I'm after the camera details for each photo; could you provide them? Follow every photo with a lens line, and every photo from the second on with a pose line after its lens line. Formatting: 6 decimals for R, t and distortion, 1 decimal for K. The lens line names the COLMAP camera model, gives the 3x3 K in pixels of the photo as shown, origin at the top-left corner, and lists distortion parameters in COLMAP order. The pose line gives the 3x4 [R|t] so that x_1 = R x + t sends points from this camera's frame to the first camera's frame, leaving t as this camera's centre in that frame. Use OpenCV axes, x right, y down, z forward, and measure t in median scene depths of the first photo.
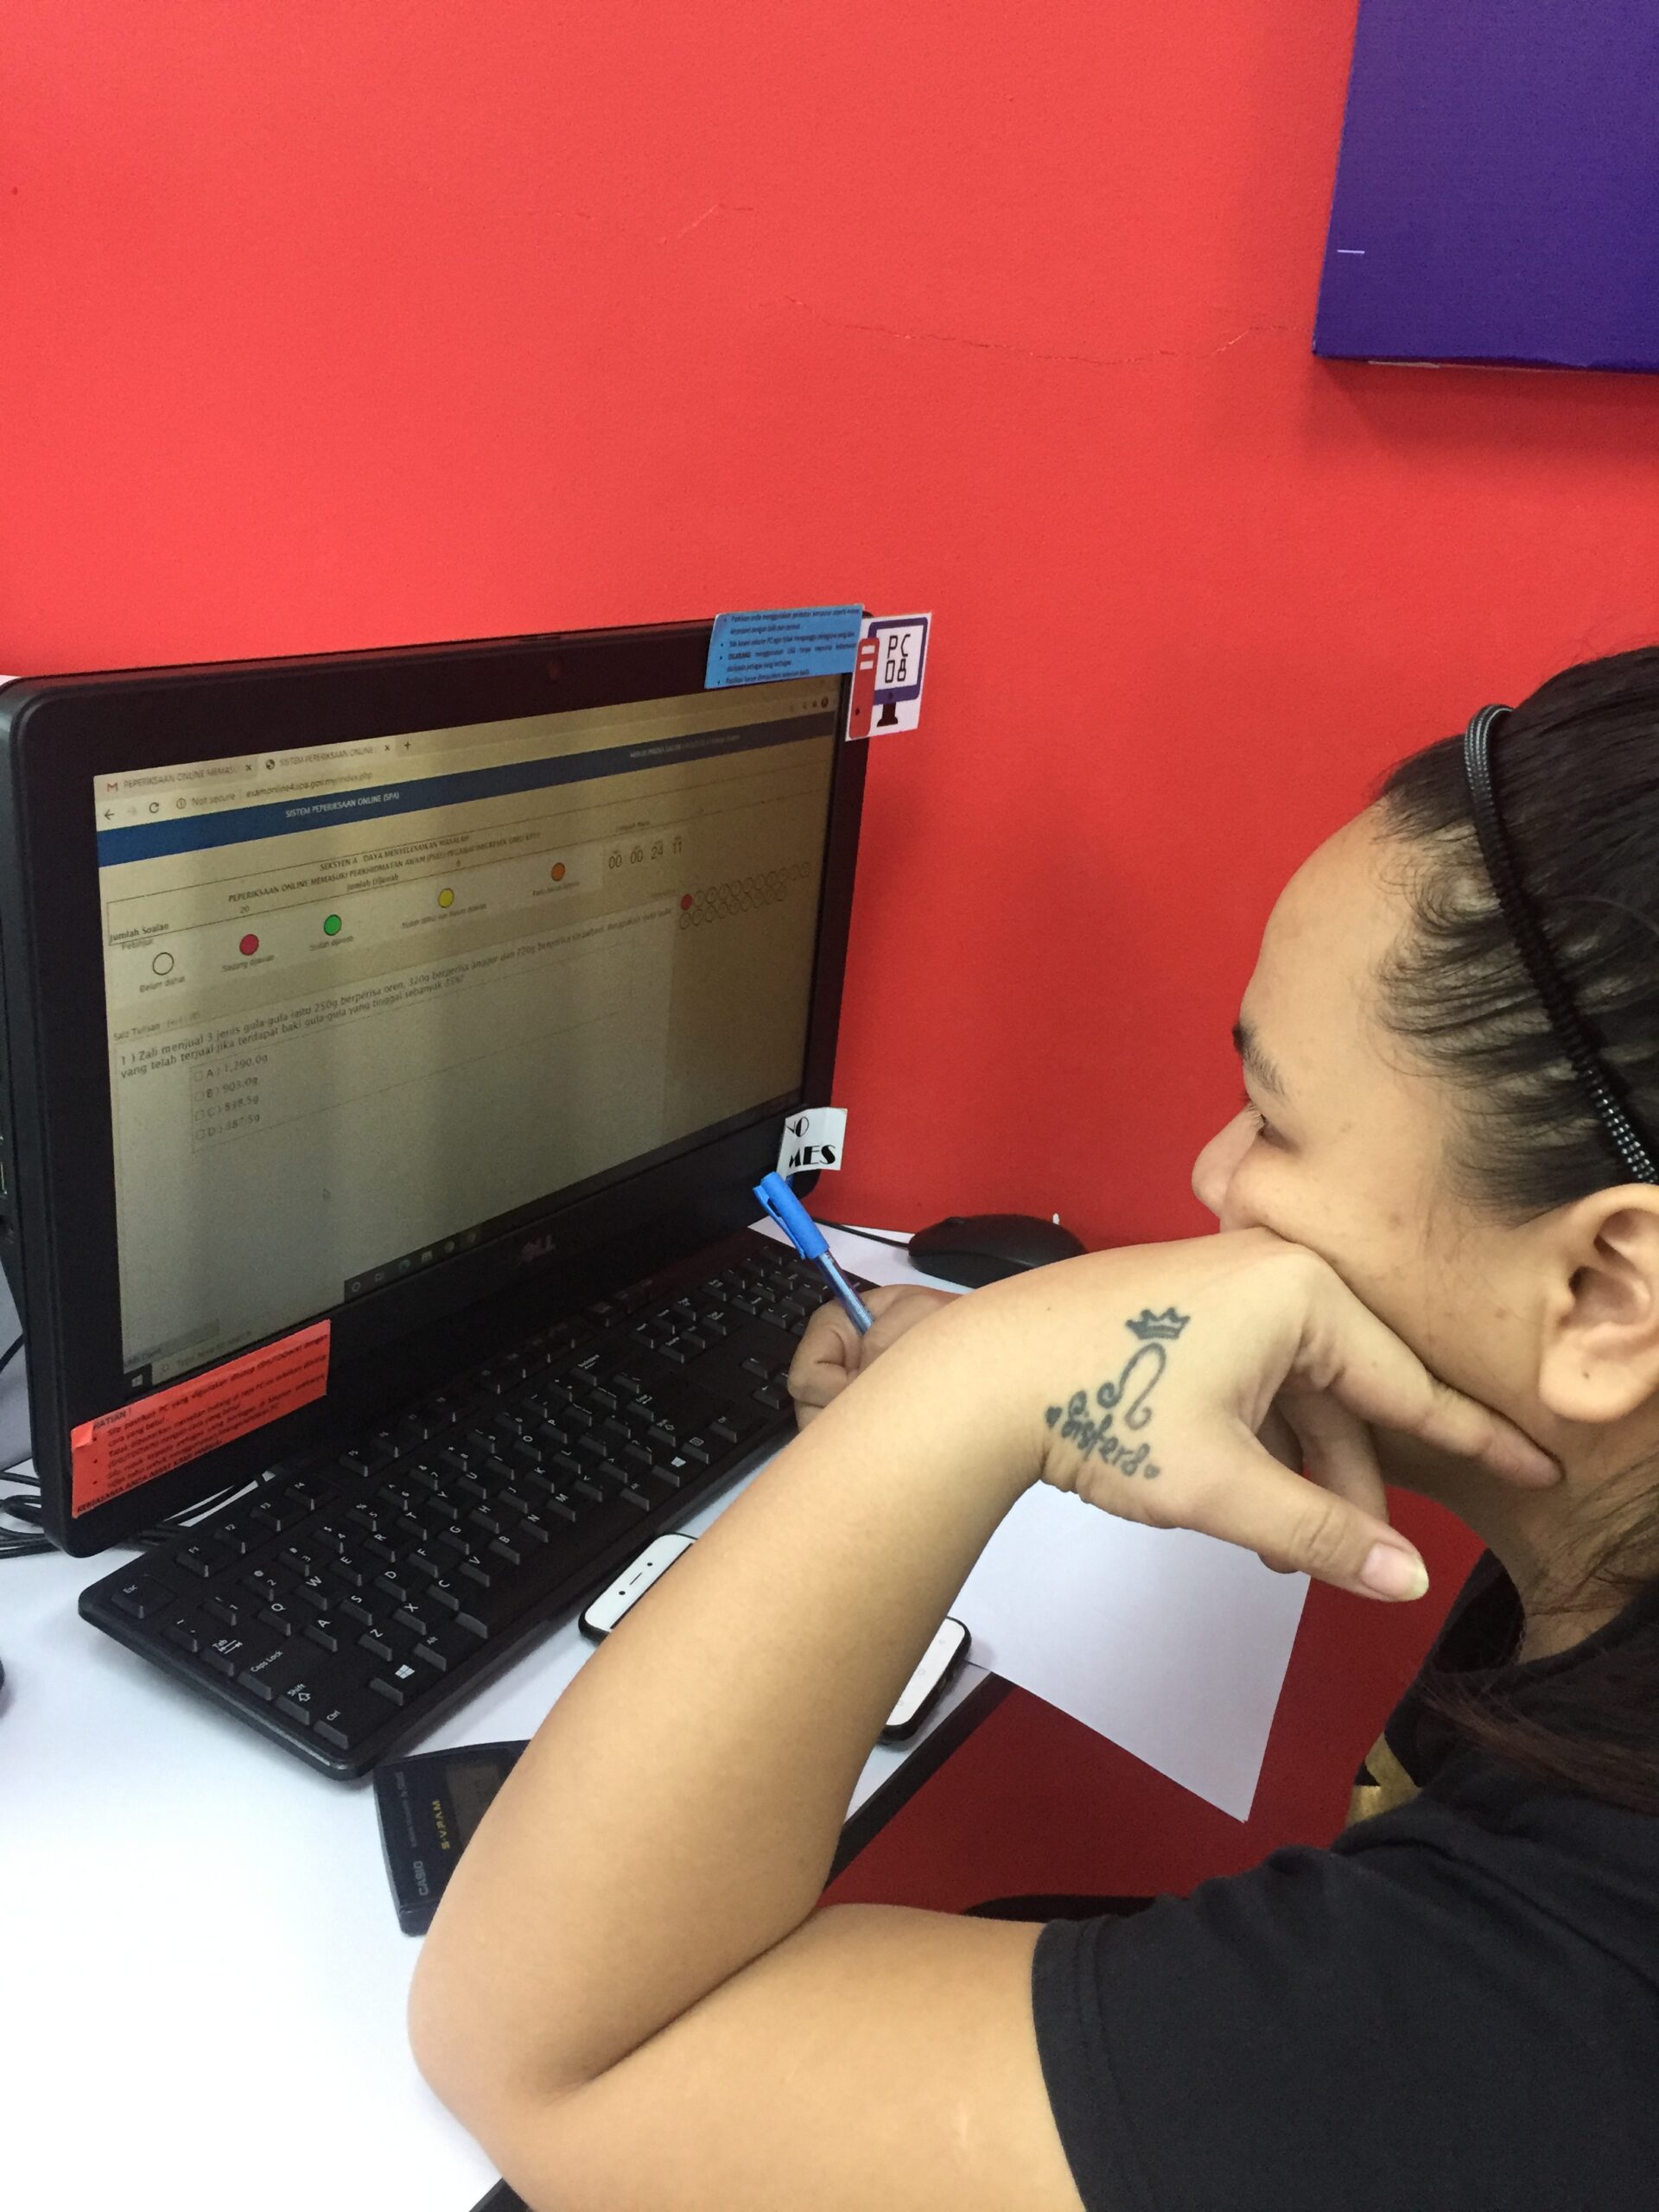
lens RADIAL K [[1906.4, 0, 829.5], [0, 1906.4, 1106.0], [0, 0, 1]] dist [0.078556, -0.089619]
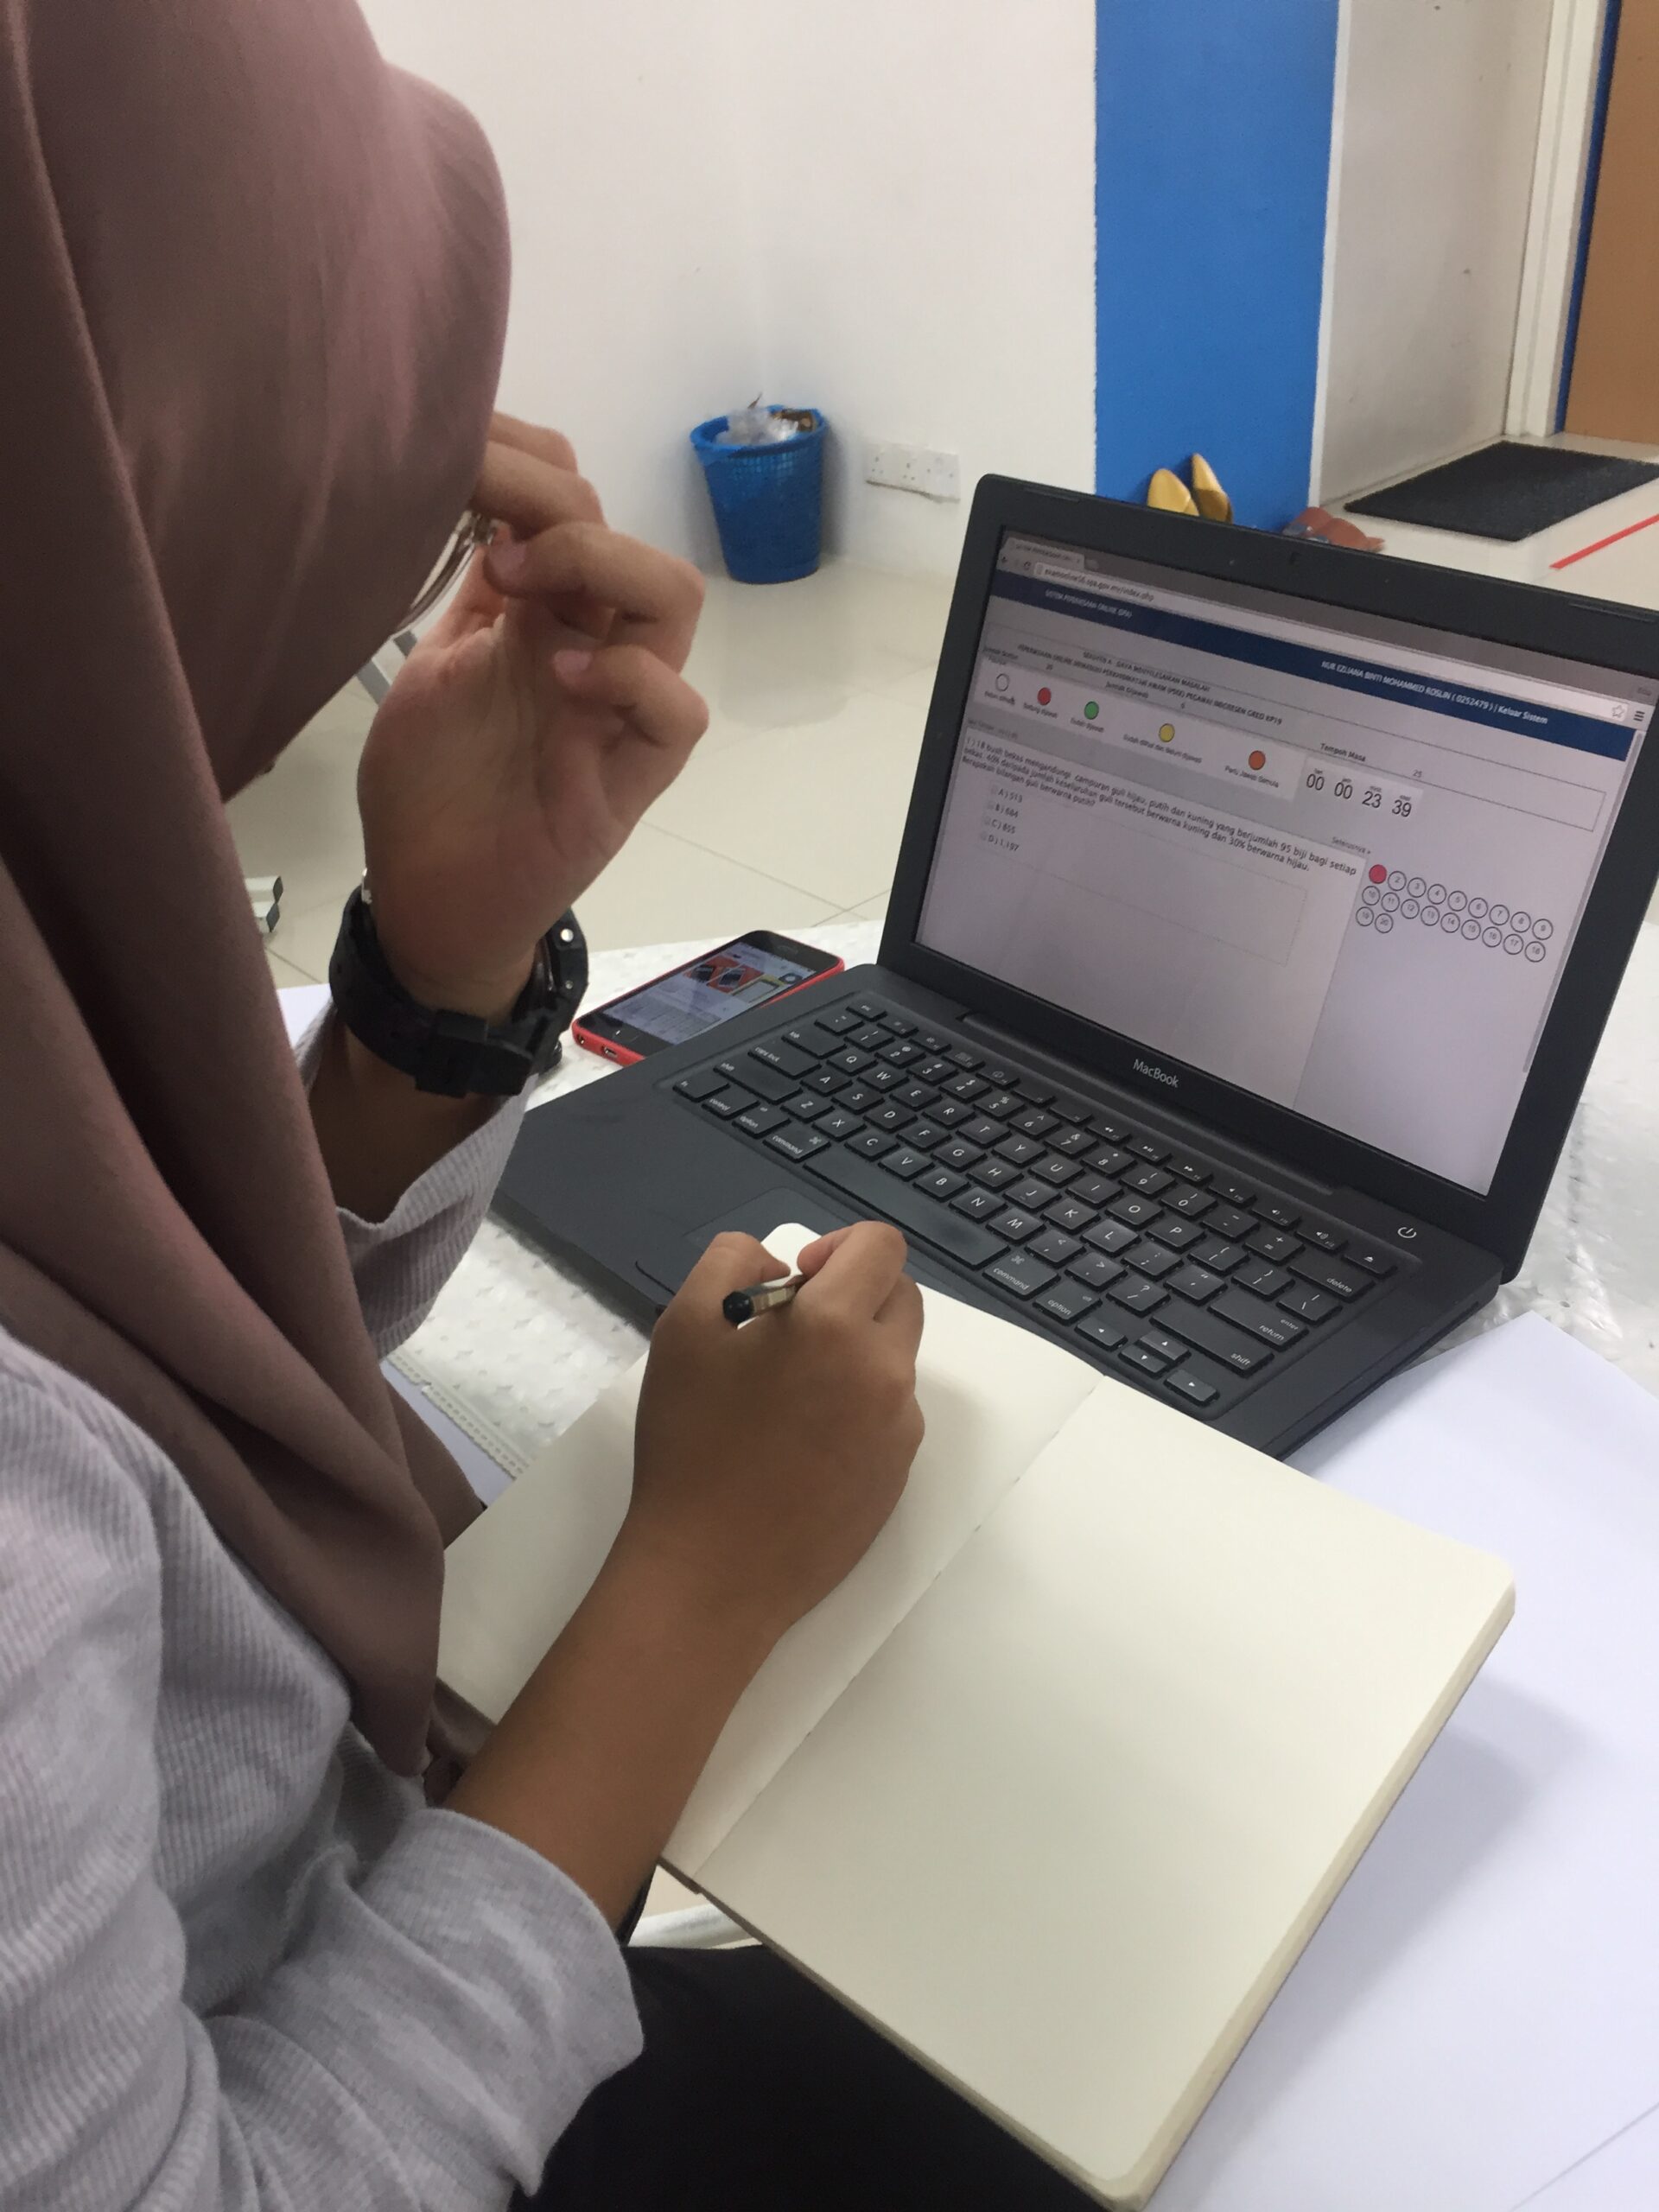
lens RADIAL K [[1898.8, 0, 827.0], [0, 1898.8, 1095.0], [0, 0, 1]] dist [0.068666, -0.087032]
pose [[-0.246054, 0.378222, -0.892416, 0.888870], [-0.387962, 0.805316, 0.448275, -0.356870], [0.888224, 0.456524, -0.051415, 1.003409]]
